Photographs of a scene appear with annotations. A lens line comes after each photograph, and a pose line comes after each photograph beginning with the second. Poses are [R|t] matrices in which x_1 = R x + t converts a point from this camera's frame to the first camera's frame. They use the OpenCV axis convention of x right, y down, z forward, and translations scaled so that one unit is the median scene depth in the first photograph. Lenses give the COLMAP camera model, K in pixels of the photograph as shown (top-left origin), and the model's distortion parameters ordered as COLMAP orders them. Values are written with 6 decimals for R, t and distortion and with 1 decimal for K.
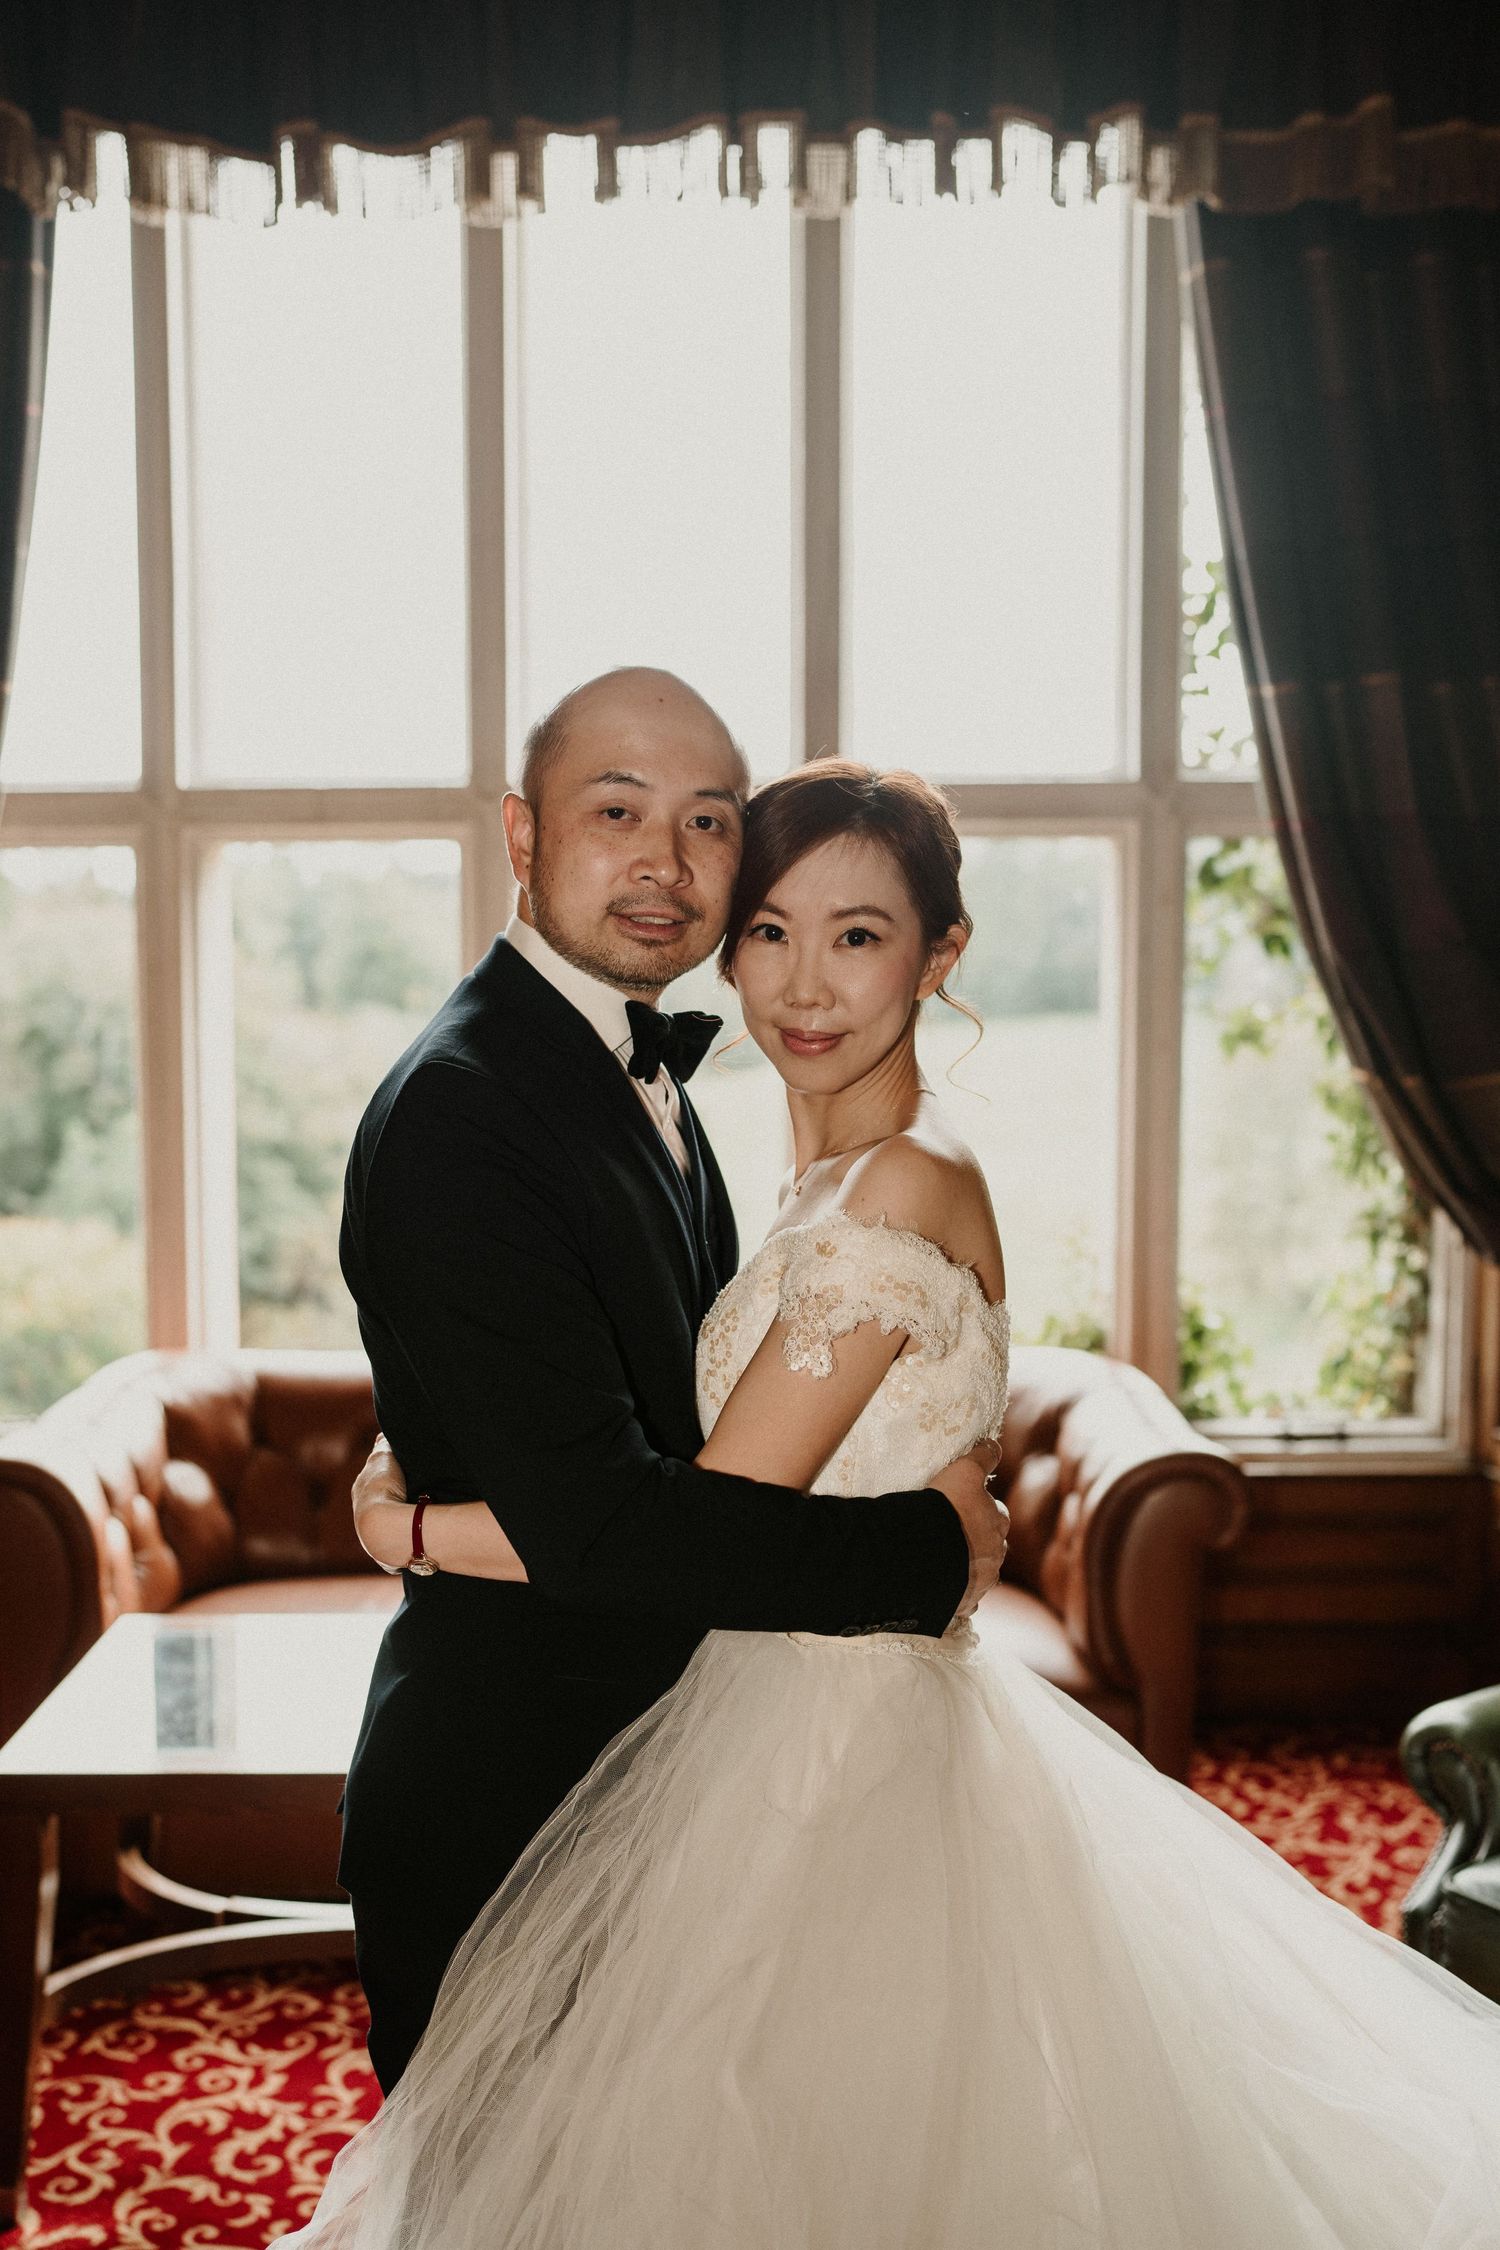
lens RADIAL K [[2461.5, 0, 750.0], [0, 2461.5, 1125.0], [0, 0, 1]] dist [-0.010919, 0.169627]
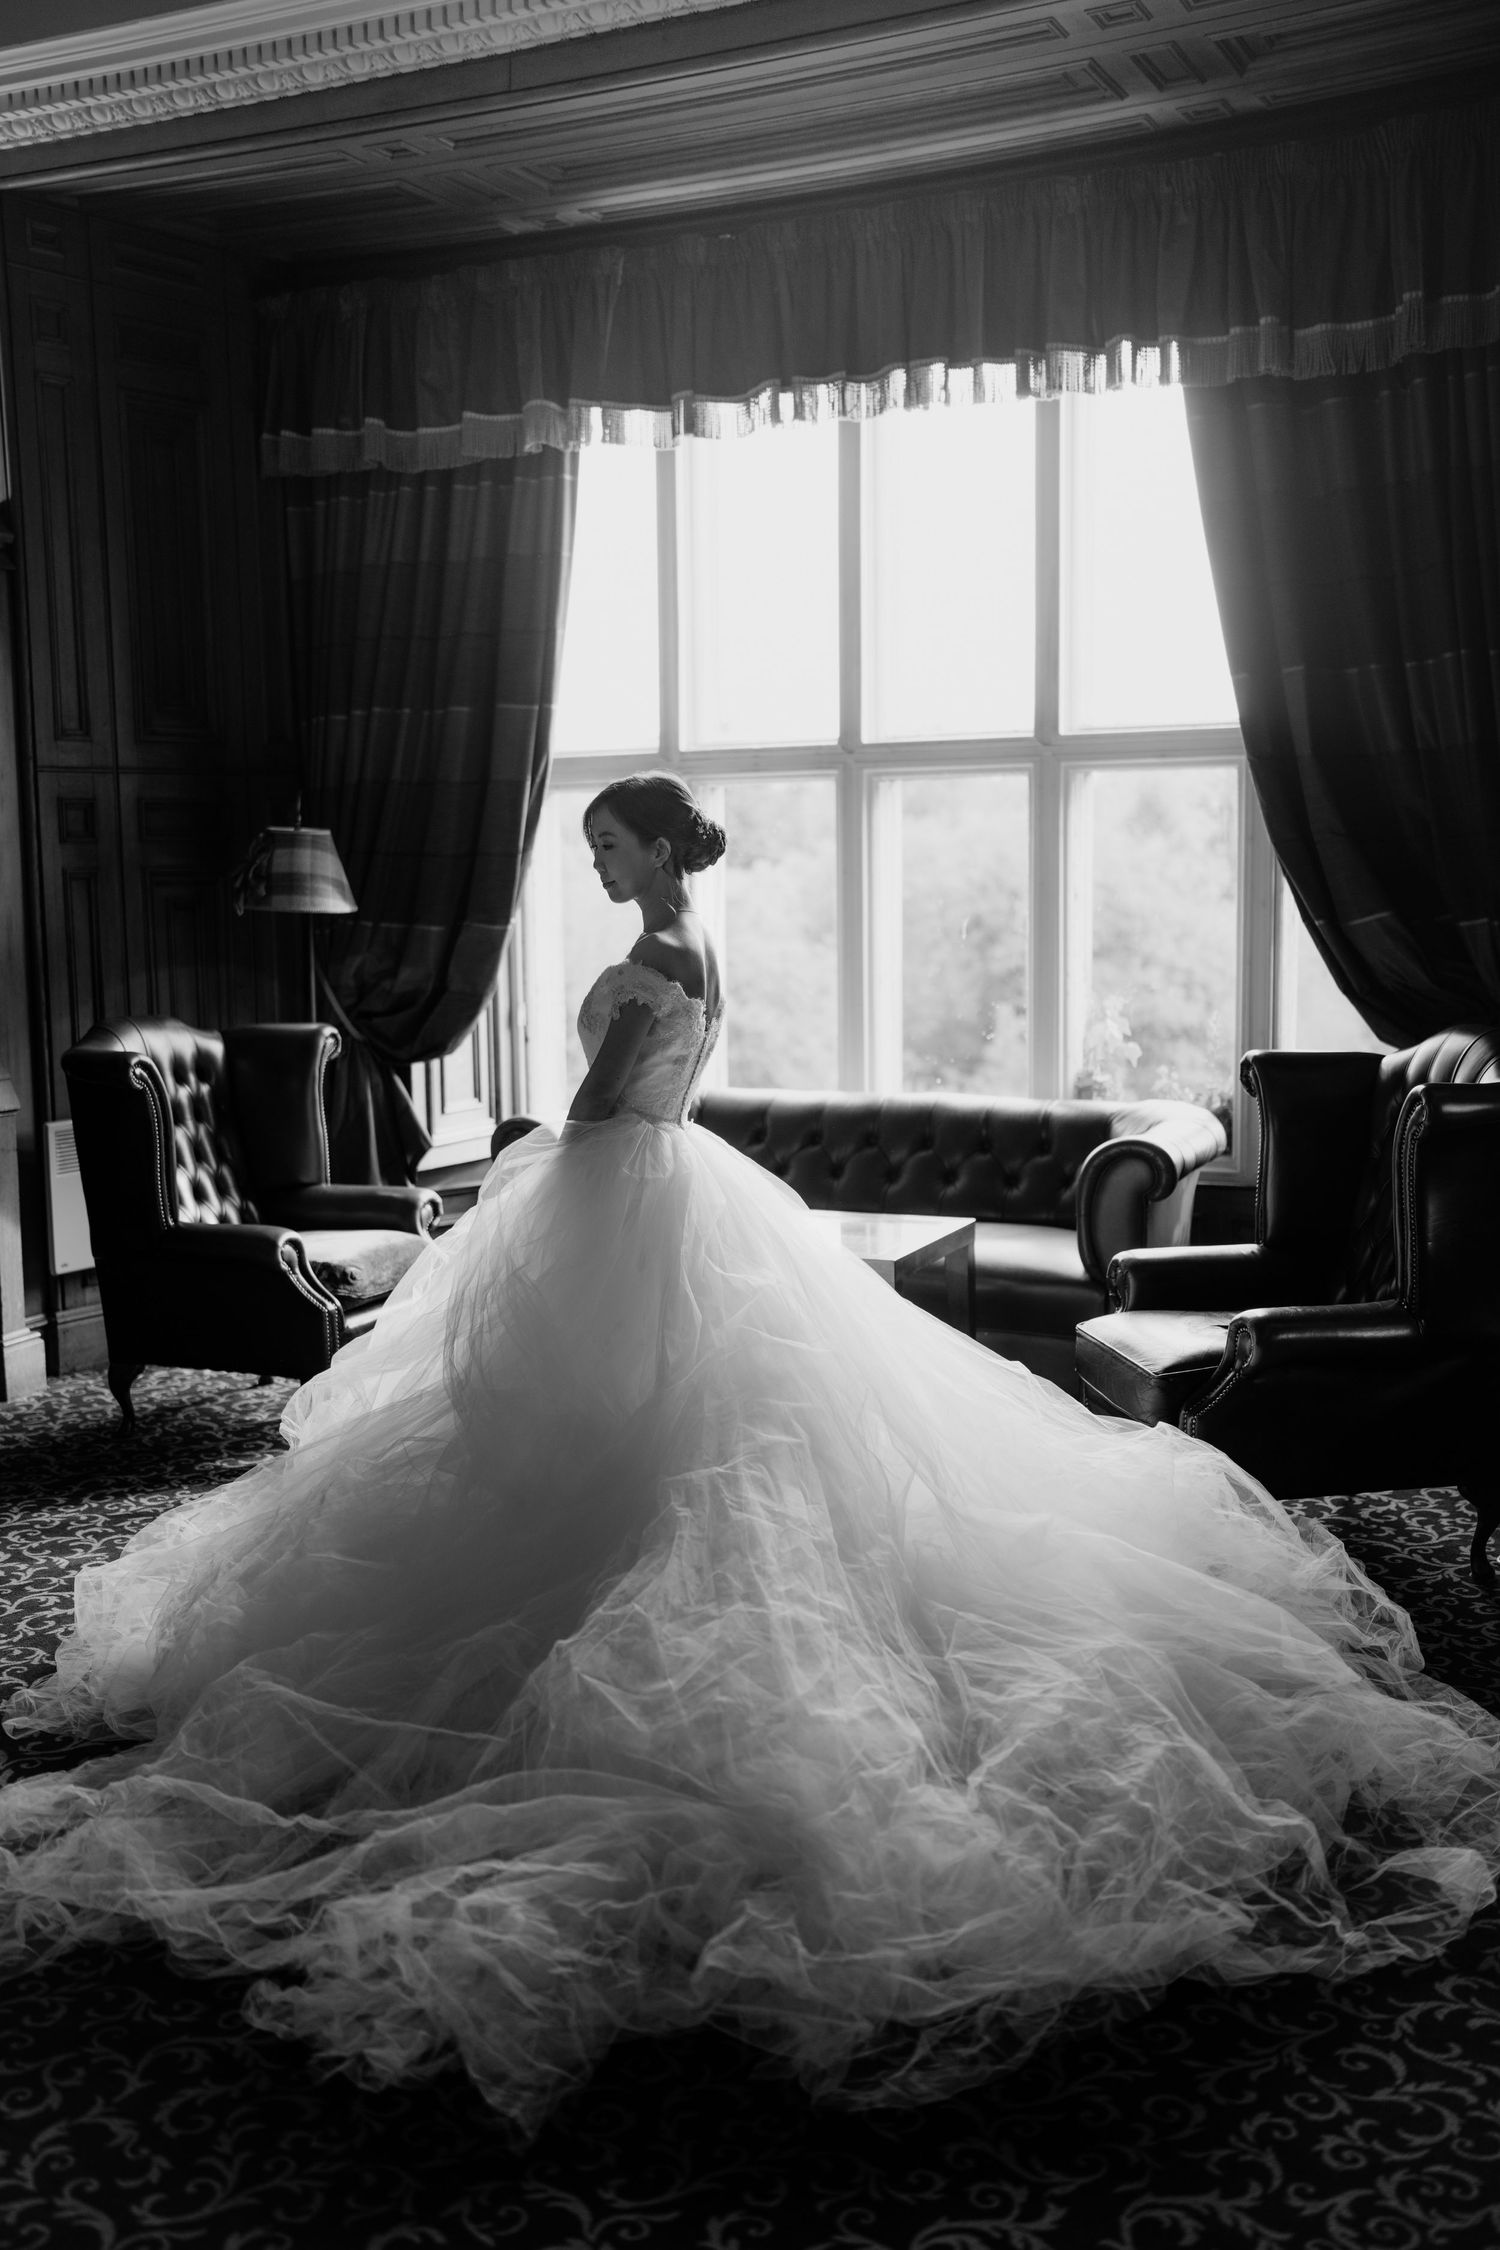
lens RADIAL K [[2338.9, 0, 754.0], [0, 2338.9, 1203.5], [0, 0, 1]] dist [-0.052226, 0.167122]
pose [[0.903404, 0.057272, -0.424949, 0.616000], [-0.027369, 0.996721, 0.076147, 0.063590], [0.427916, -0.057161, 0.902009, -0.560464]]
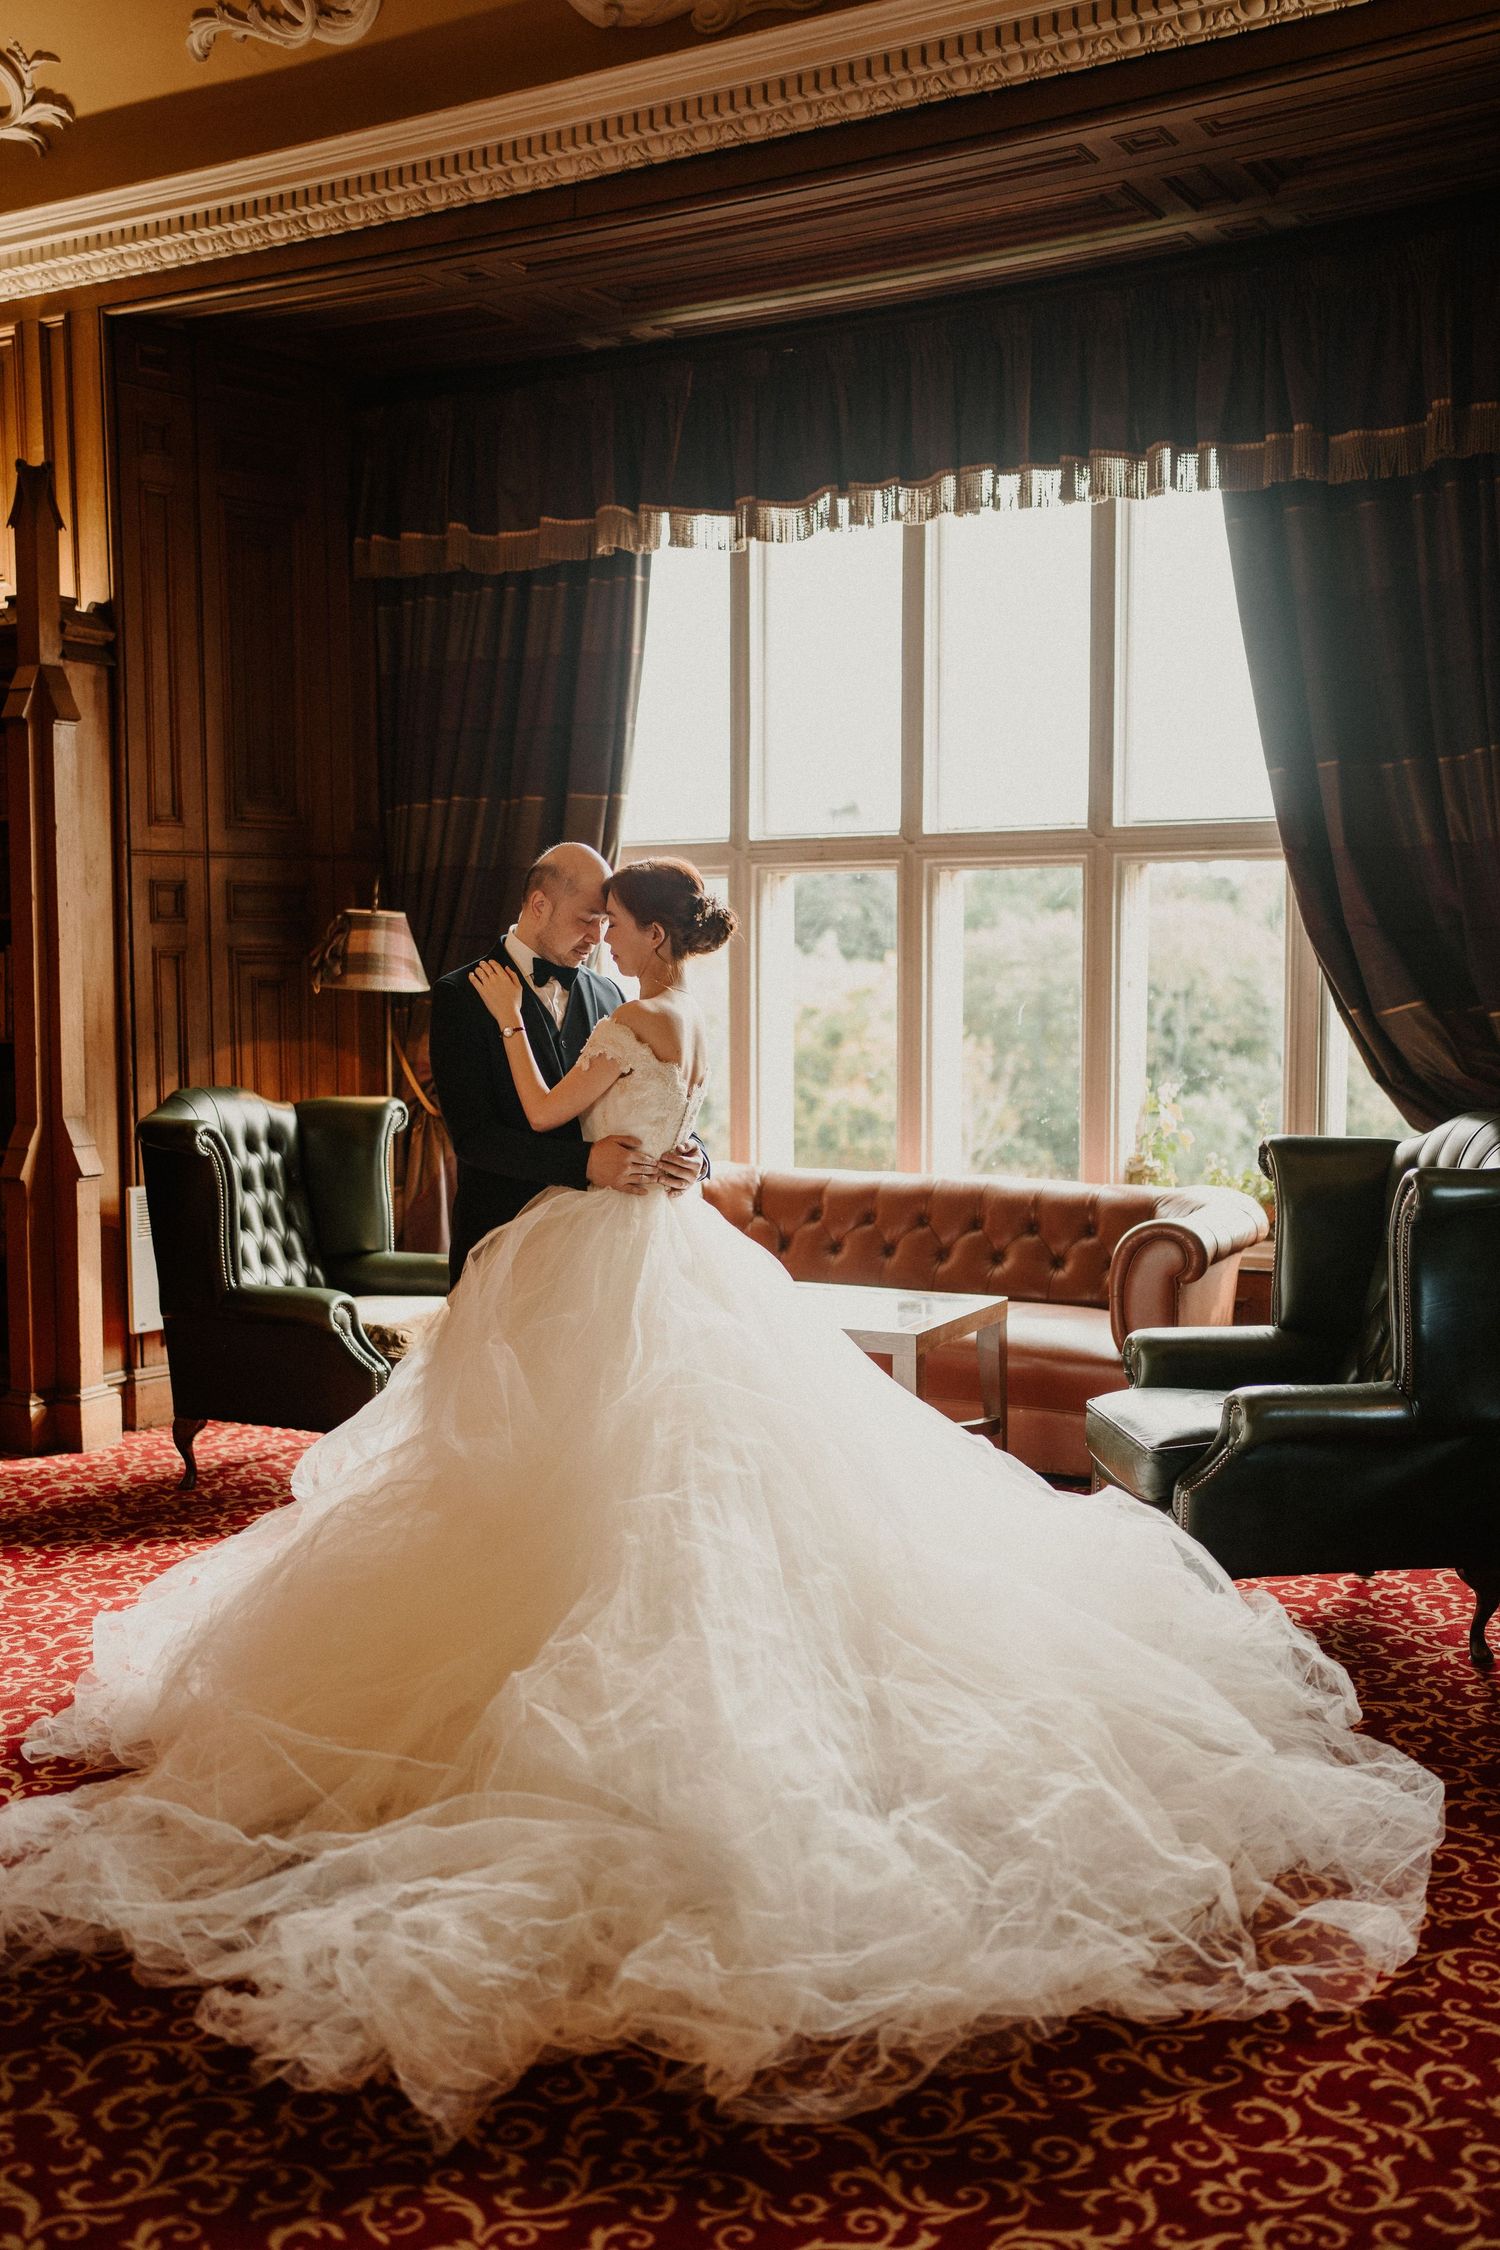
lens RADIAL K [[2338.9, 0, 754.0], [0, 2338.9, 1203.5], [0, 0, 1]] dist [-0.052226, 0.167122]
pose [[0.868173, 0.056892, -0.492990, 0.719665], [-0.042981, 0.998294, 0.039514, 0.069478], [0.494397, -0.013116, 0.869137, -0.558880]]
